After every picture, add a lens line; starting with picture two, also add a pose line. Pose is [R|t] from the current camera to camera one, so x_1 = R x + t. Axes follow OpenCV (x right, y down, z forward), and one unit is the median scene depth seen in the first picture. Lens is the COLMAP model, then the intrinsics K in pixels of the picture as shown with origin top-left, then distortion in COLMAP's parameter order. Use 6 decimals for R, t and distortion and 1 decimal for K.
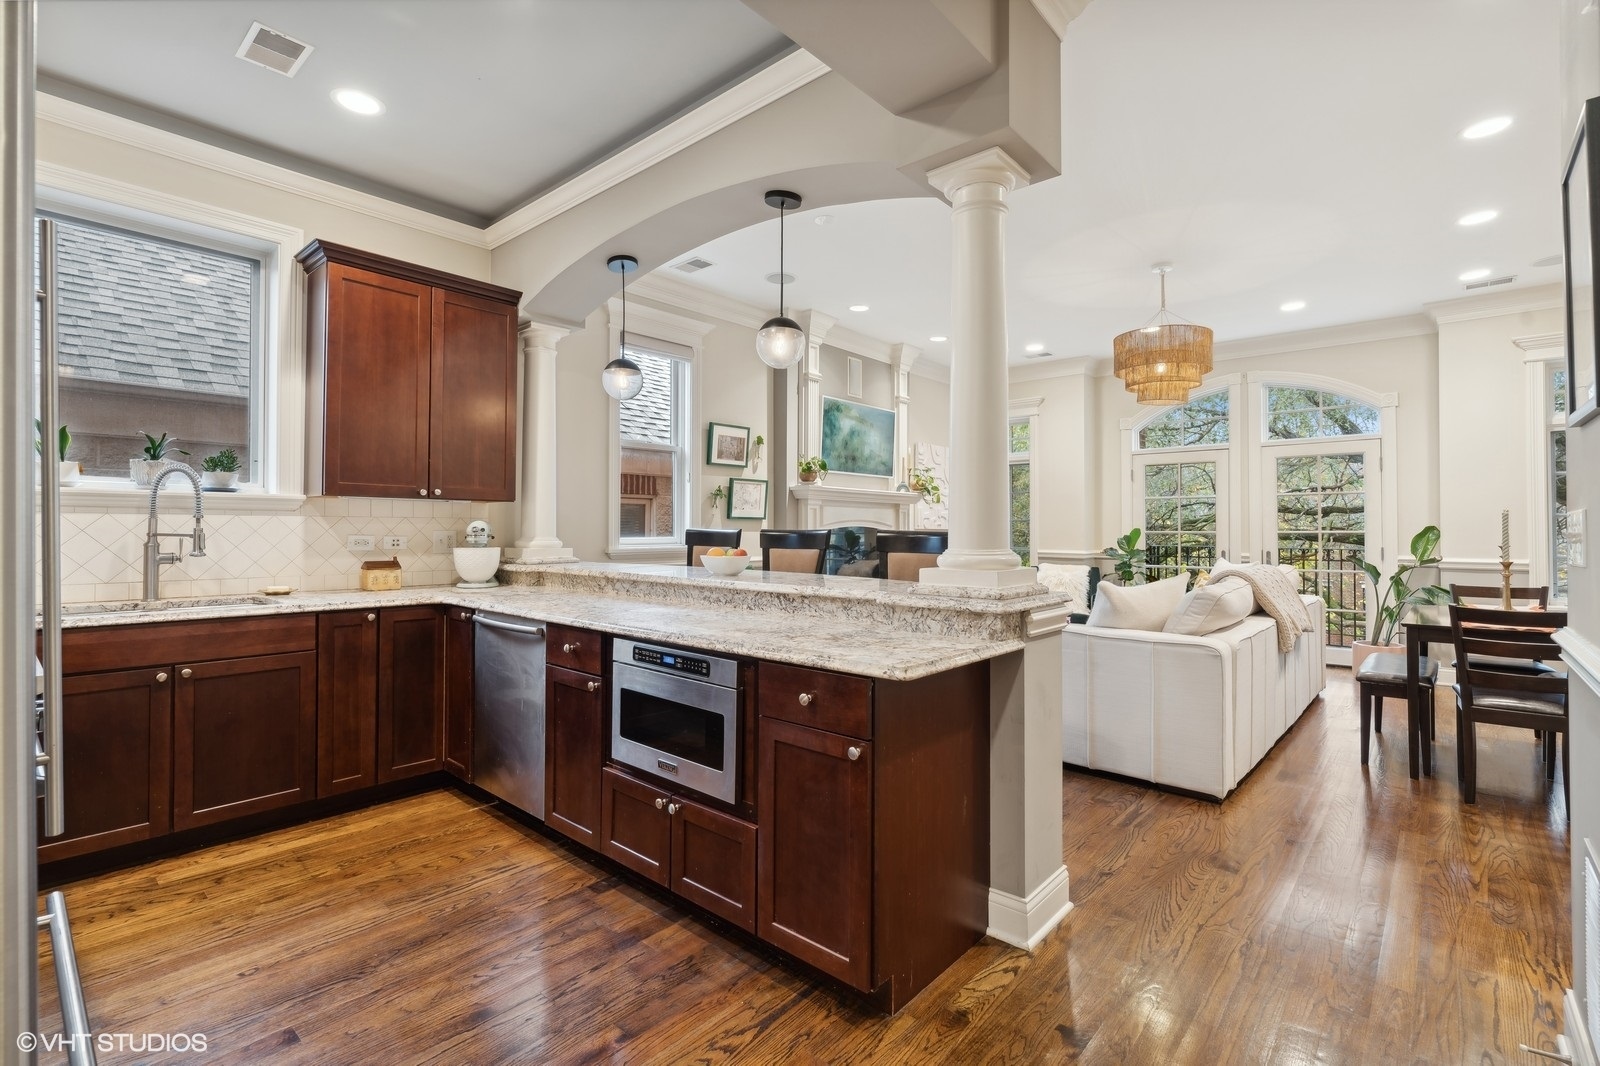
lens RADIAL K [[727.6, 0, 774.2], [0, 727.6, 519.4], [0, 0, 1]] dist [-0.004480, 0.004551]
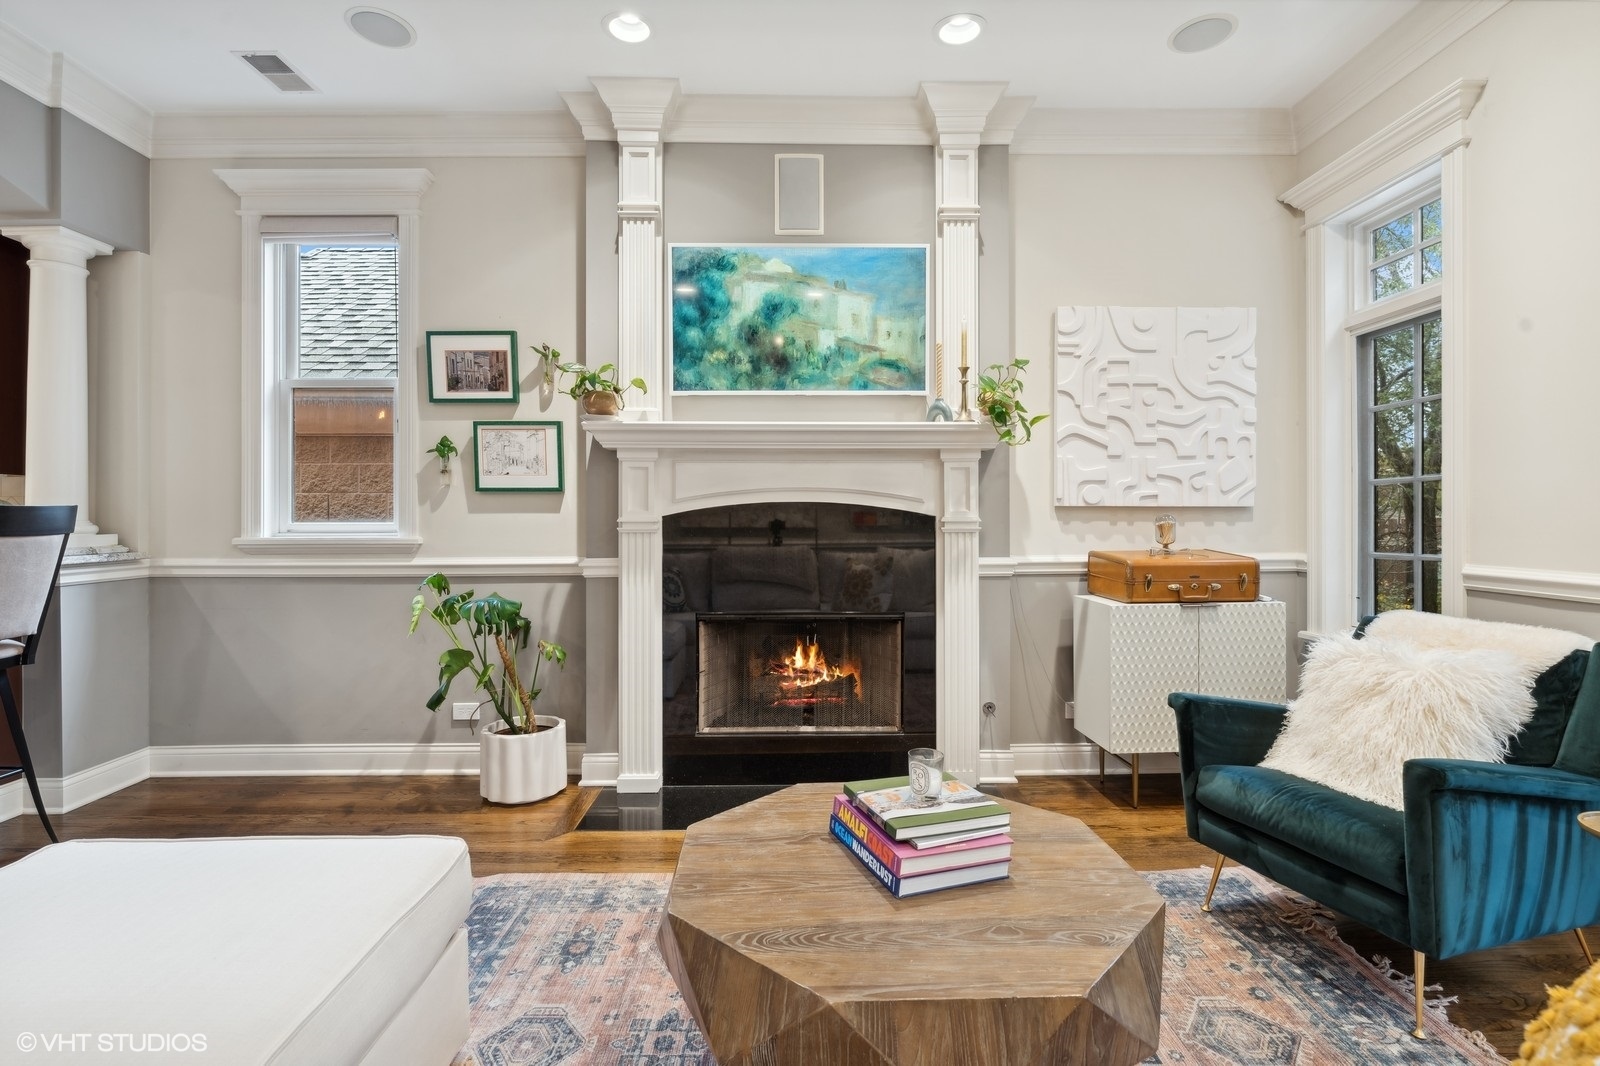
lens RADIAL K [[727.6, 0, 796.8], [0, 727.6, 520.5], [0, 0, 1]] dist [-0.004480, 0.004551]
pose [[0.684356, -0.004088, -0.729136, 0.791583], [0.013964, 0.999874, 0.007500, 0.032378], [0.729014, -0.015314, 0.684327, 1.133805]]
